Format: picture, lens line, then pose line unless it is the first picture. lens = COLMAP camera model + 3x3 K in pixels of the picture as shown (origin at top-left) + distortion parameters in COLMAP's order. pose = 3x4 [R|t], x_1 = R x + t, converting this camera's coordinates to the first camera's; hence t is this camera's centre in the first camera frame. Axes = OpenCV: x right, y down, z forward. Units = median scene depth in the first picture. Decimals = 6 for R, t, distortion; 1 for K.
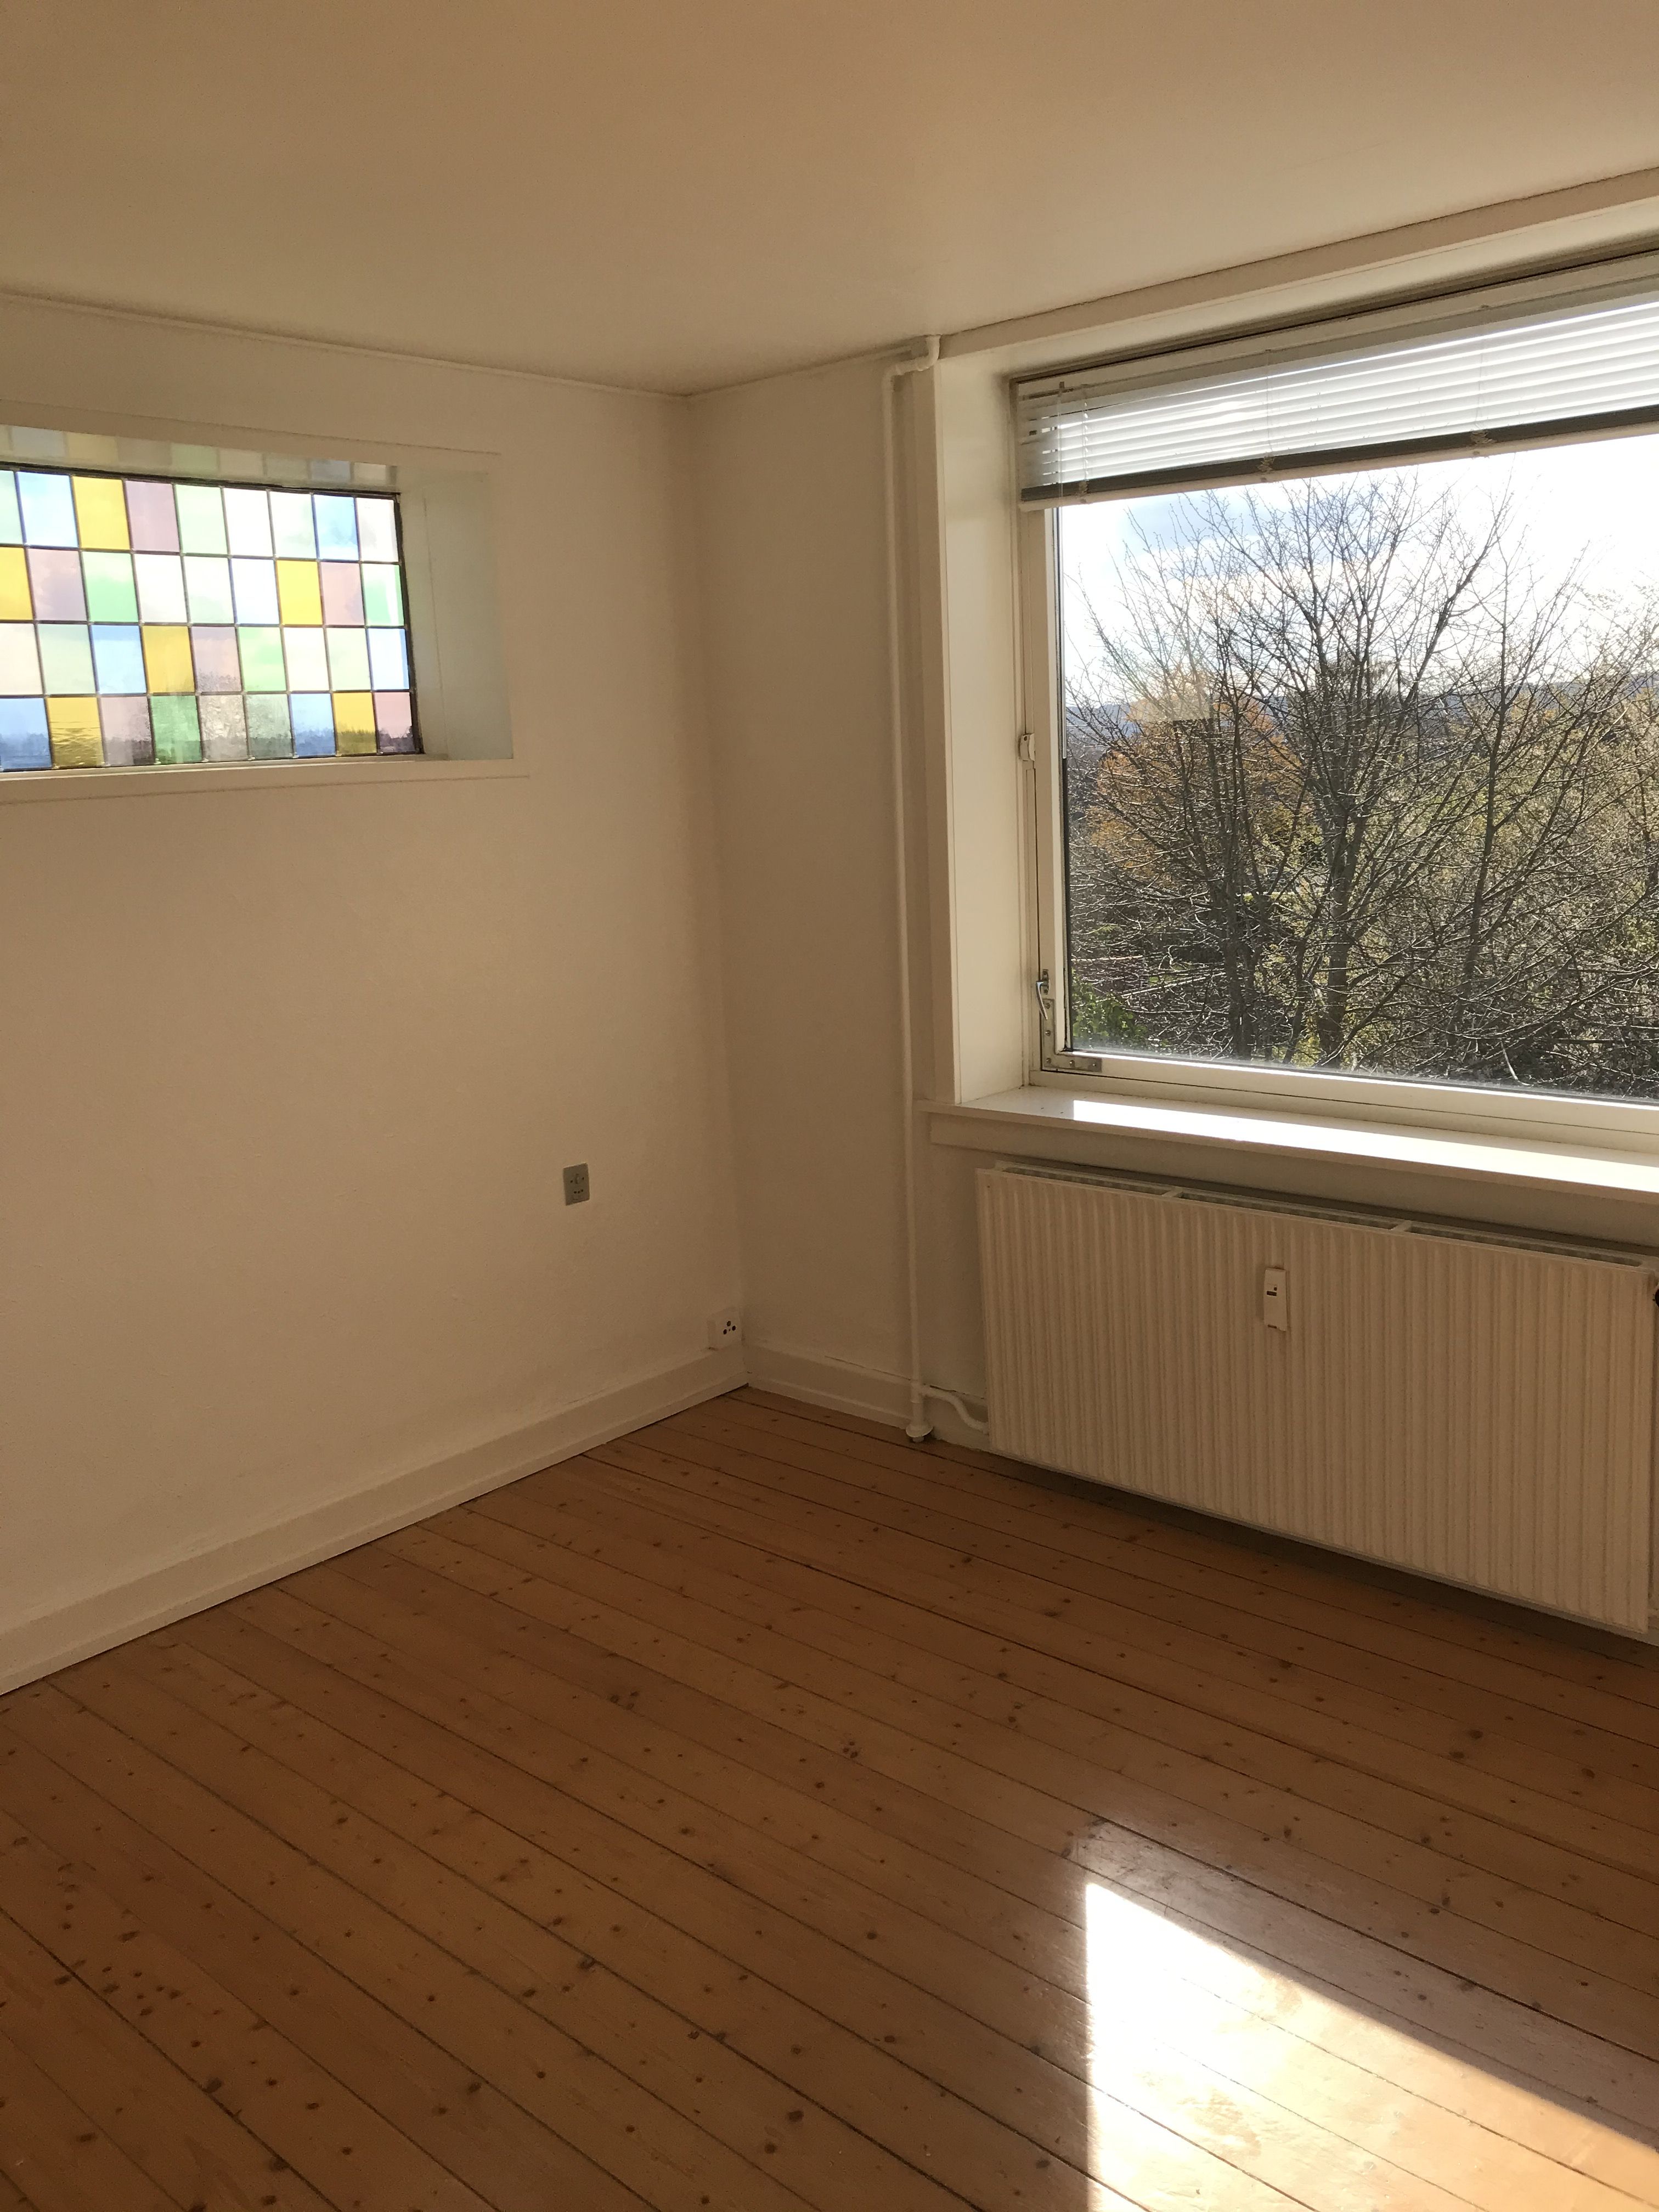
lens RADIAL K [[1814.0, 0, 829.5], [0, 1814.0, 1106.0], [0, 0, 1]] dist [0.028353, -0.009237]
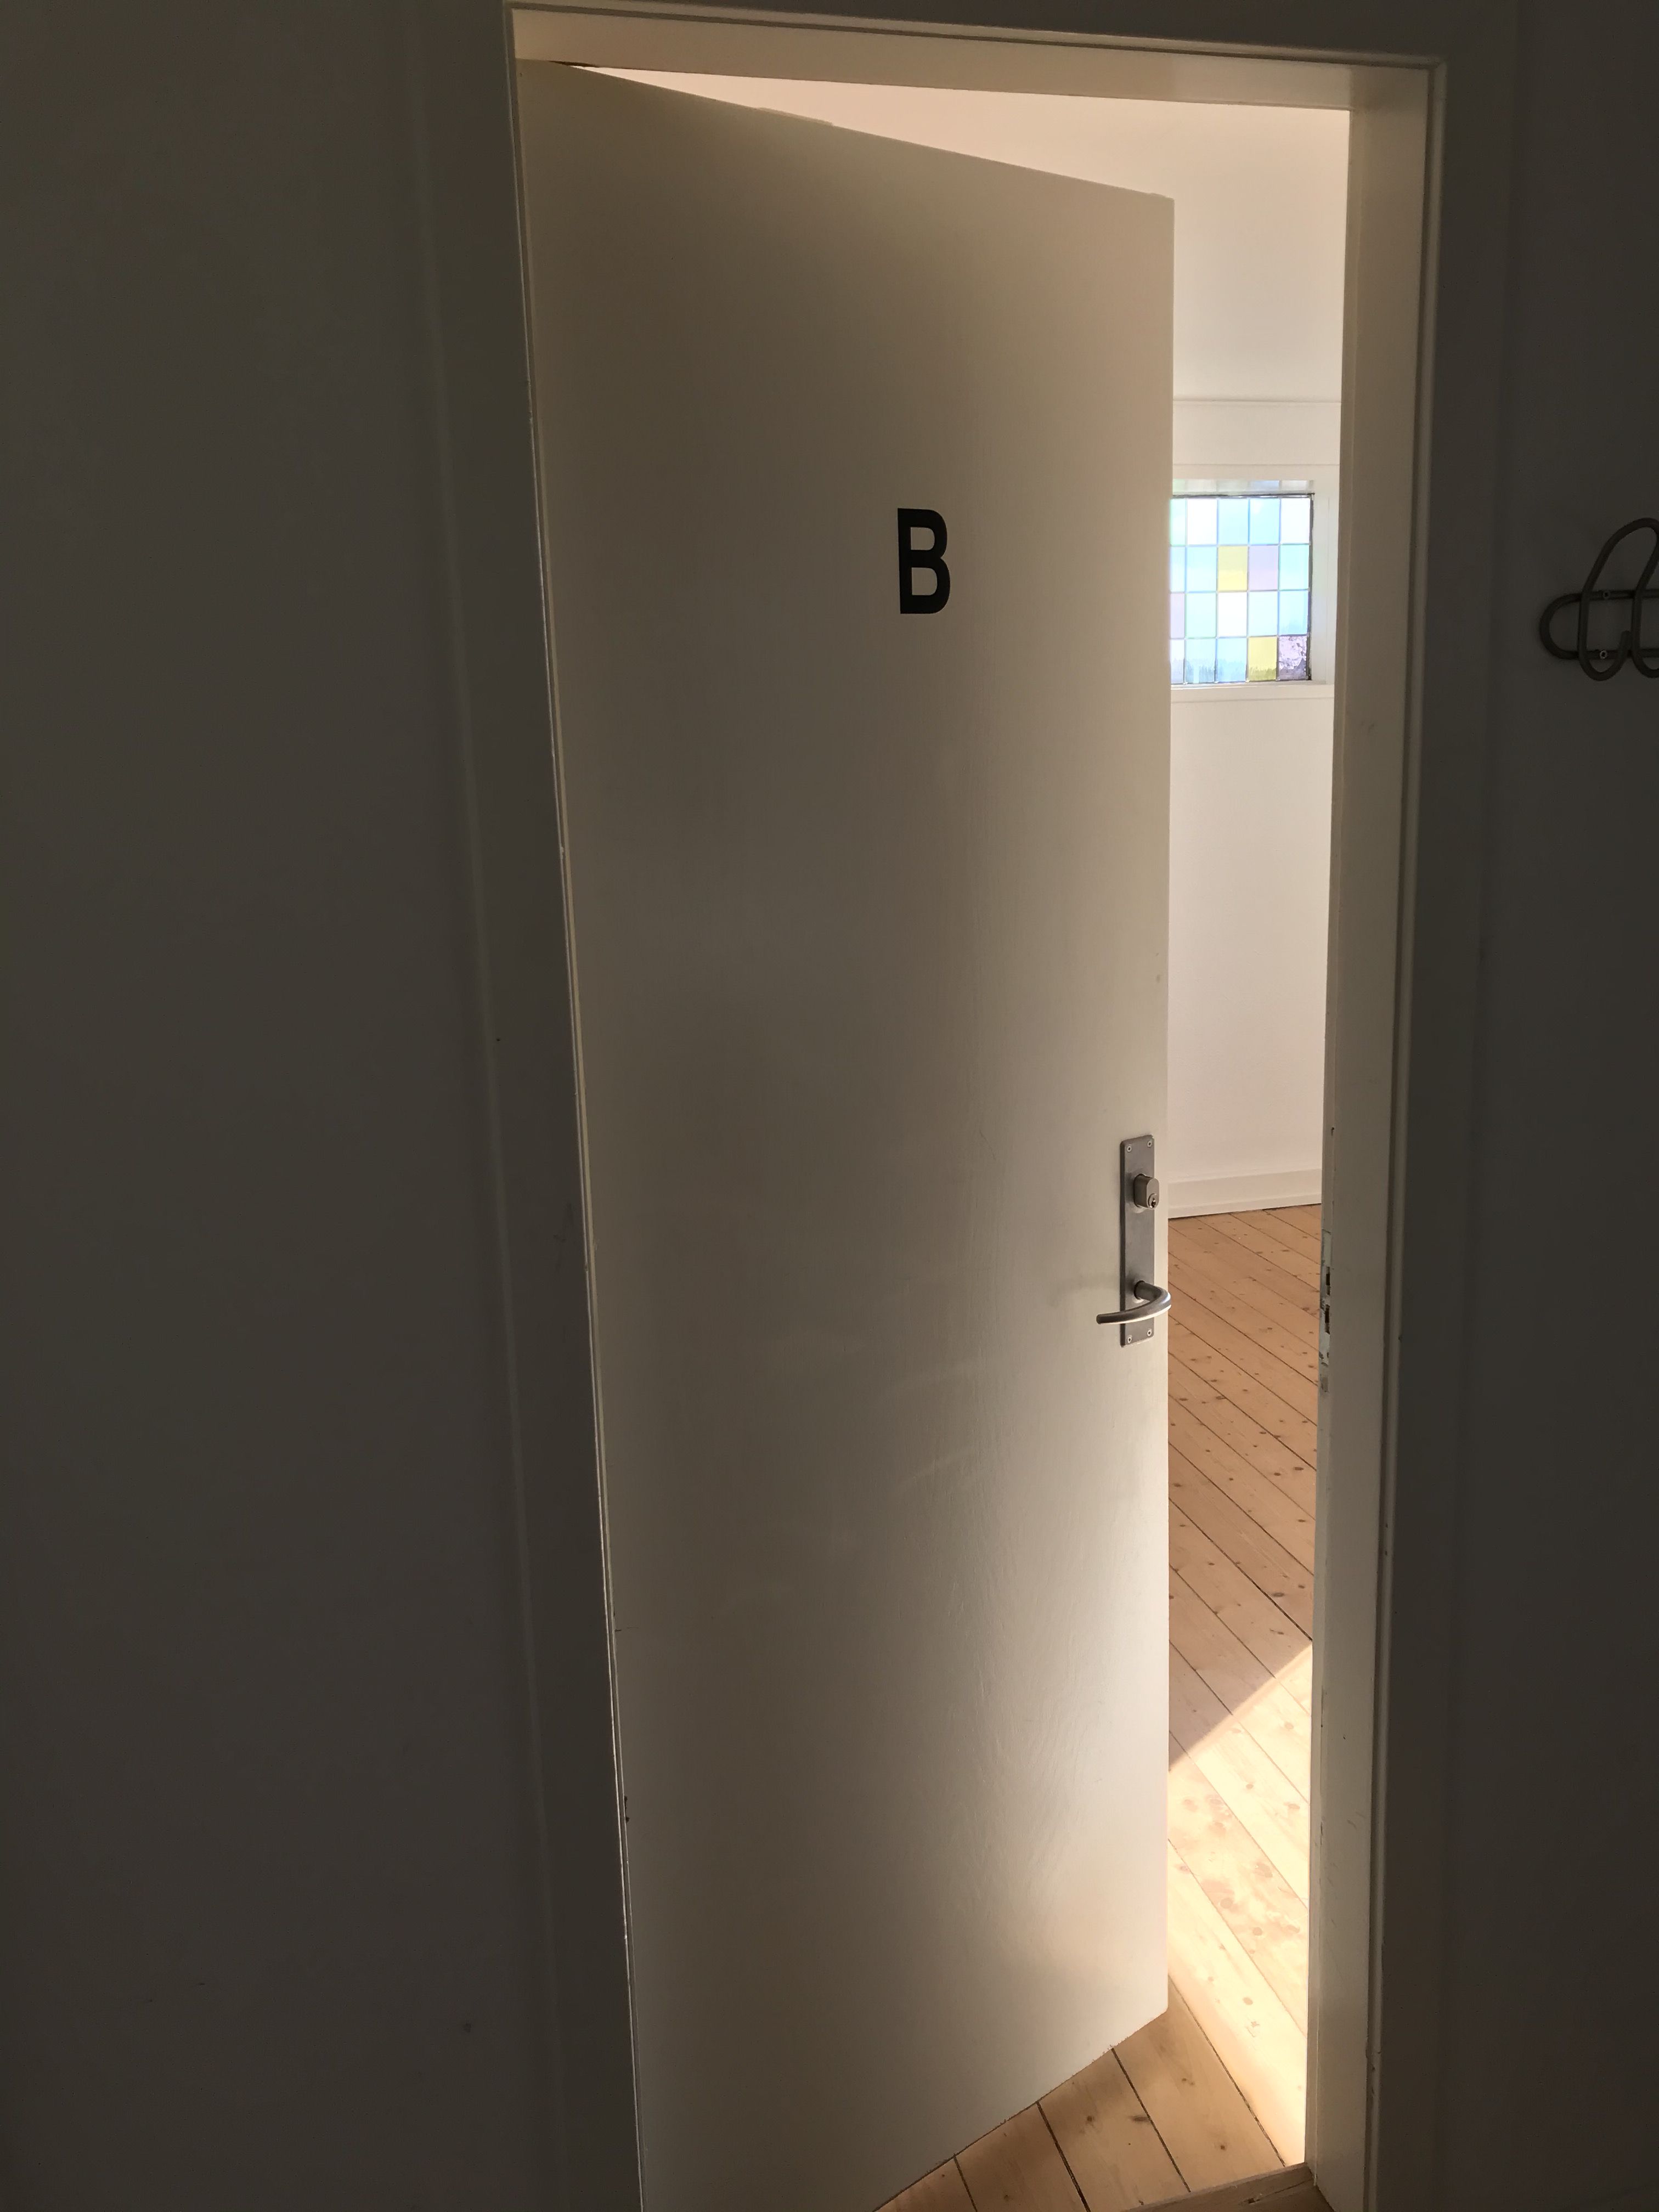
lens RADIAL K [[1814.0, 0, 829.5], [0, 1814.0, 1106.0], [0, 0, 1]] dist [0.028353, -0.009237]
pose [[0.831910, 0.135306, -0.538161, 0.282742], [-0.110141, 0.990784, 0.078846, 0.065845], [0.543870, -0.006319, 0.839146, -0.403632]]
